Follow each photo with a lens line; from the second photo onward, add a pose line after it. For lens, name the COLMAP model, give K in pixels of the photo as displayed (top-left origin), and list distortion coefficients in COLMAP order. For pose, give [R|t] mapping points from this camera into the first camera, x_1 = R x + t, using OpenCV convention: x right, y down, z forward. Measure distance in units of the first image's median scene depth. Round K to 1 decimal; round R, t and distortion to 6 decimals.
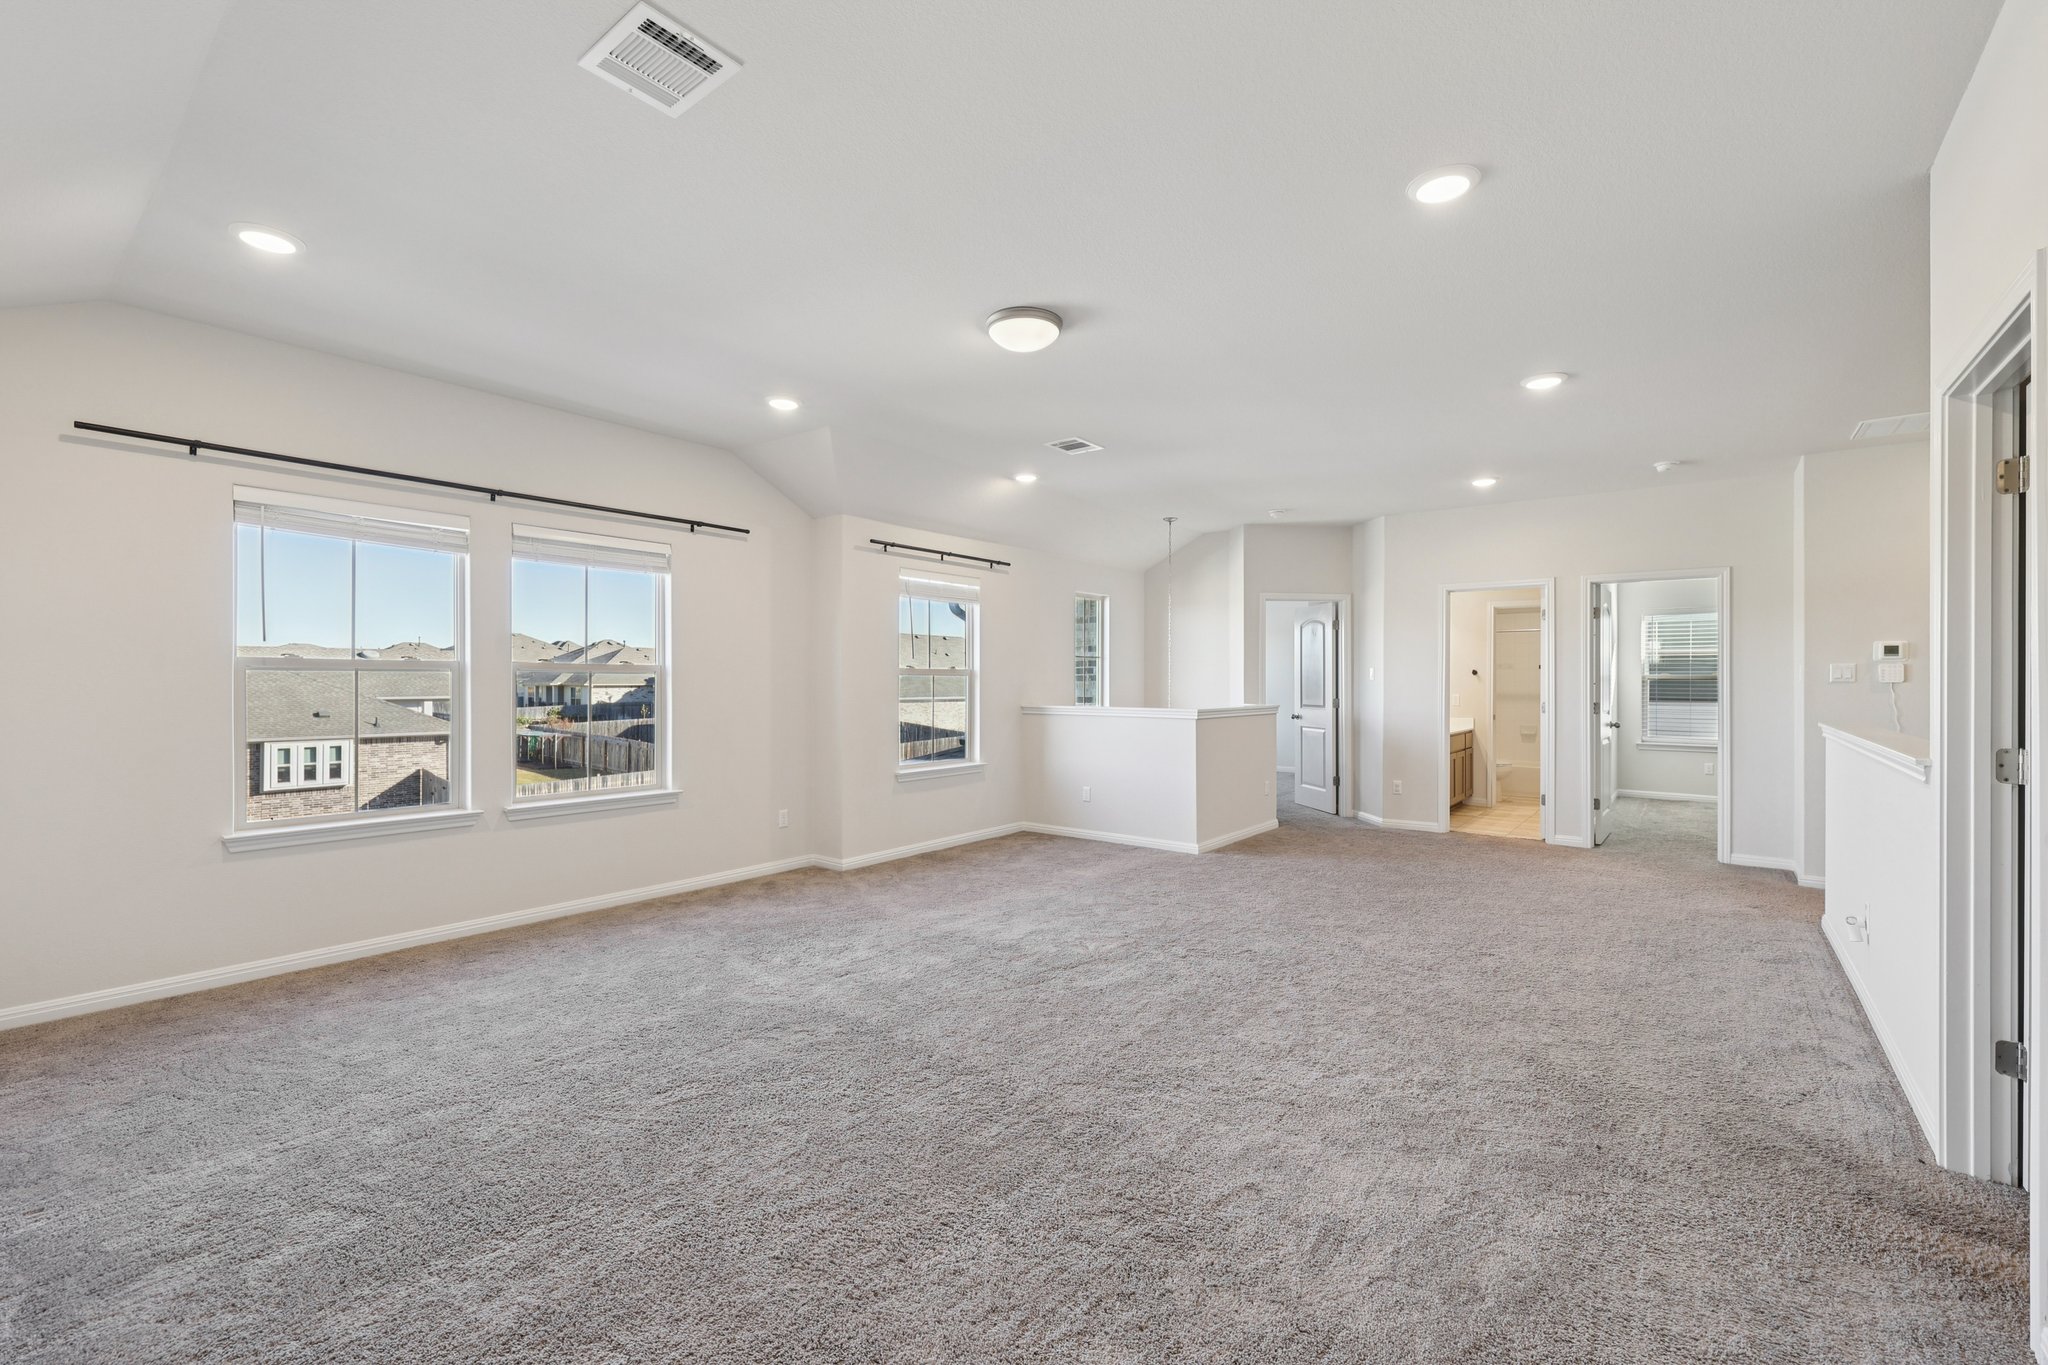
lens RADIAL K [[875.9, 0, 1024.0], [0, 875.9, 682.5], [0, 0, 1]] dist [0.014369, -0.000096]
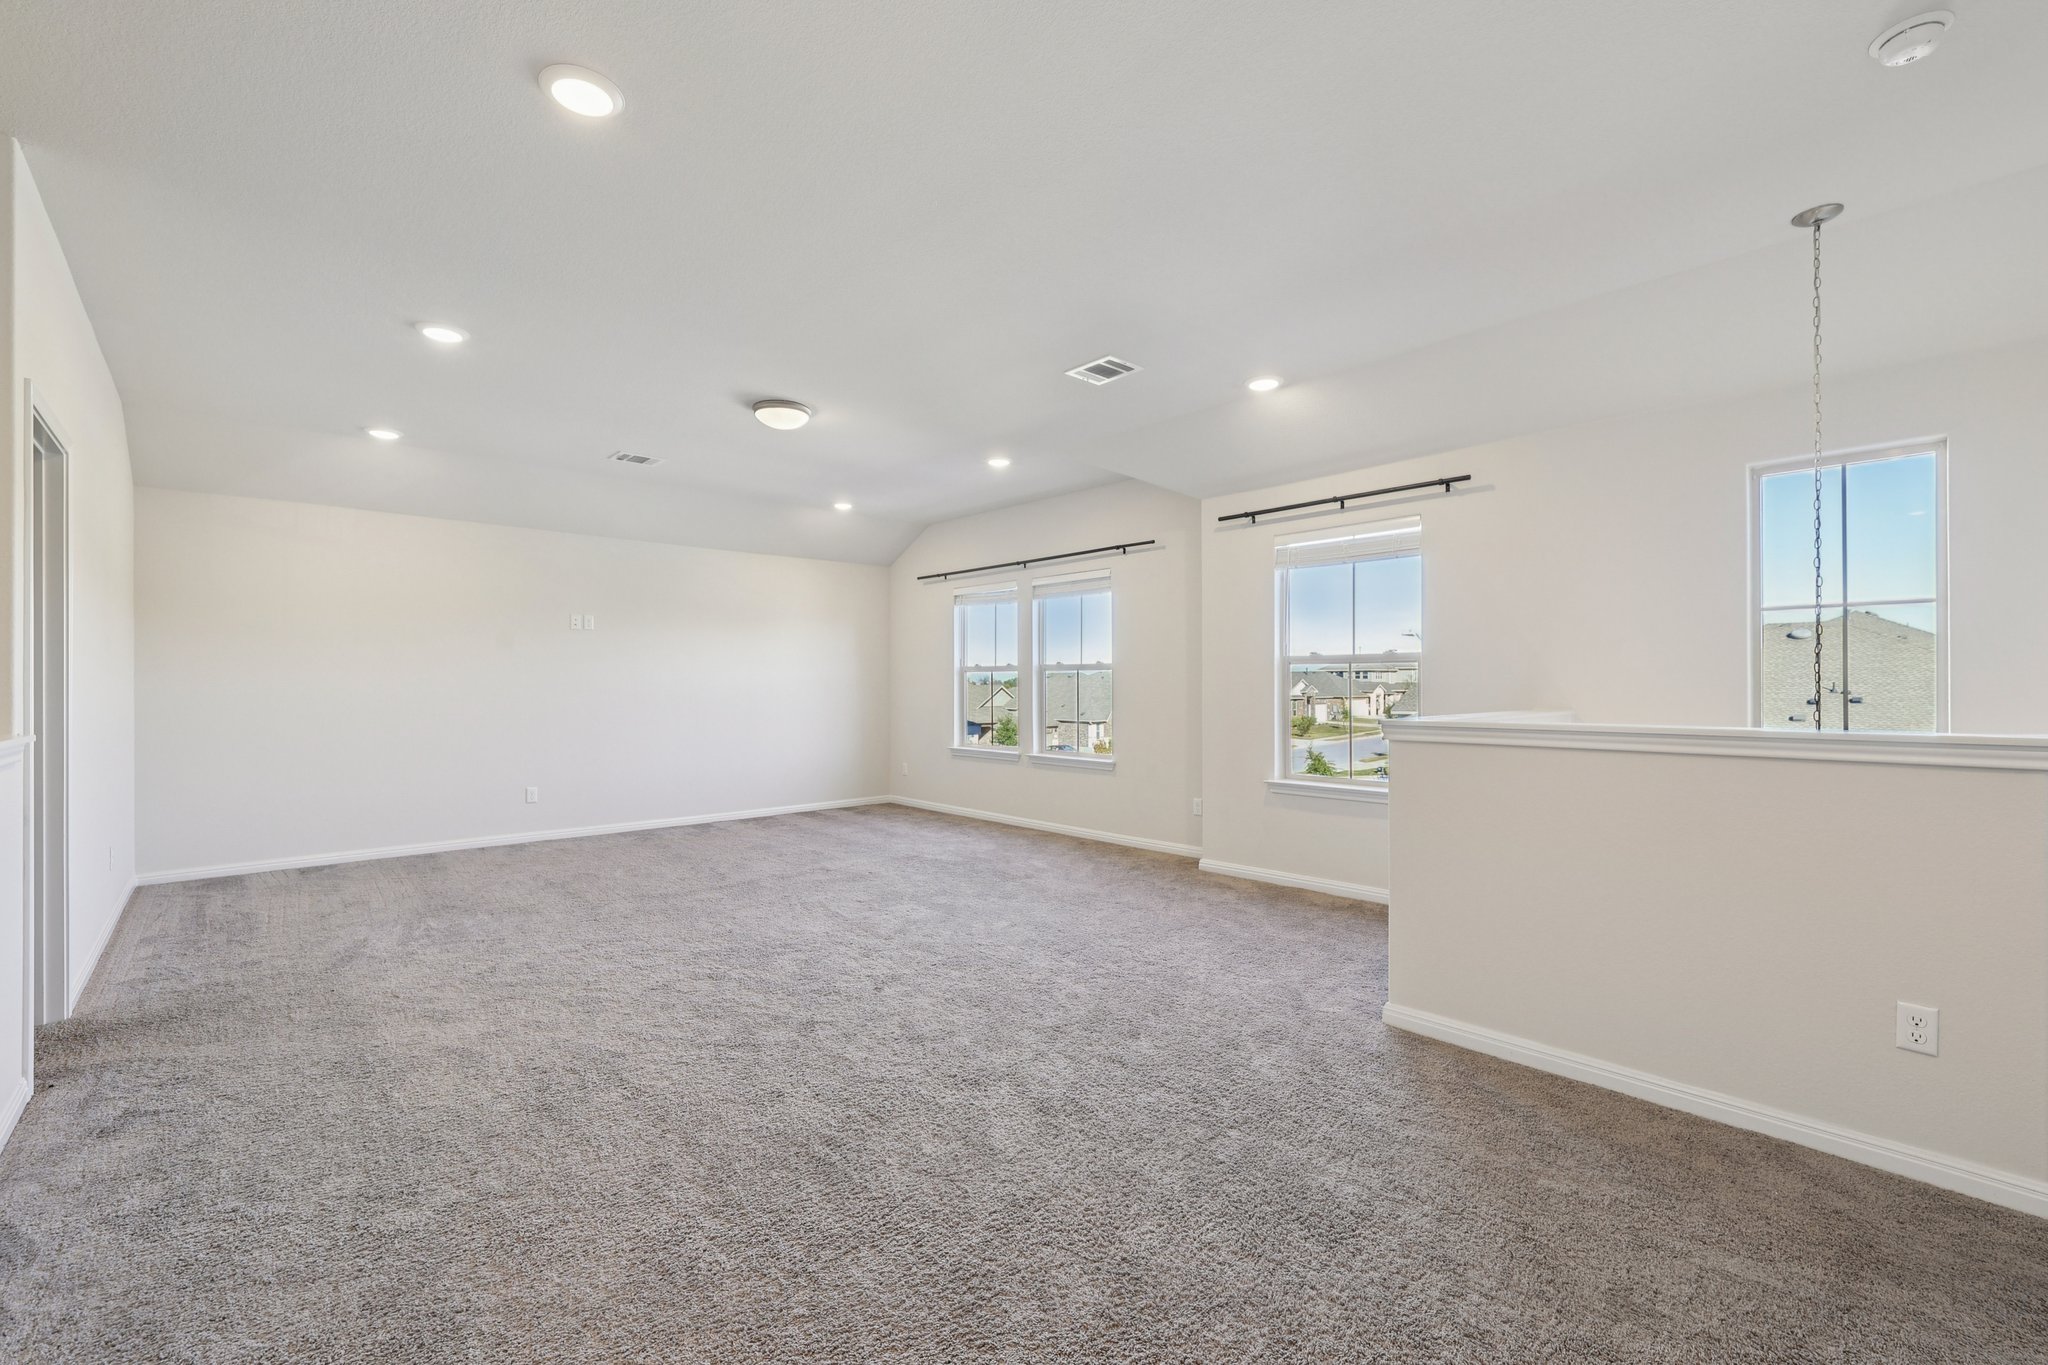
lens RADIAL K [[875.9, 0, 1024.0], [0, 875.9, 682.5], [0, 0, 1]] dist [0.014369, -0.000096]
pose [[-0.173144, -0.005043, -0.984884, 0.770393], [-0.001101, 0.999987, -0.004926, 0.013461], [0.984896, 0.000231, -0.173147, 0.969733]]
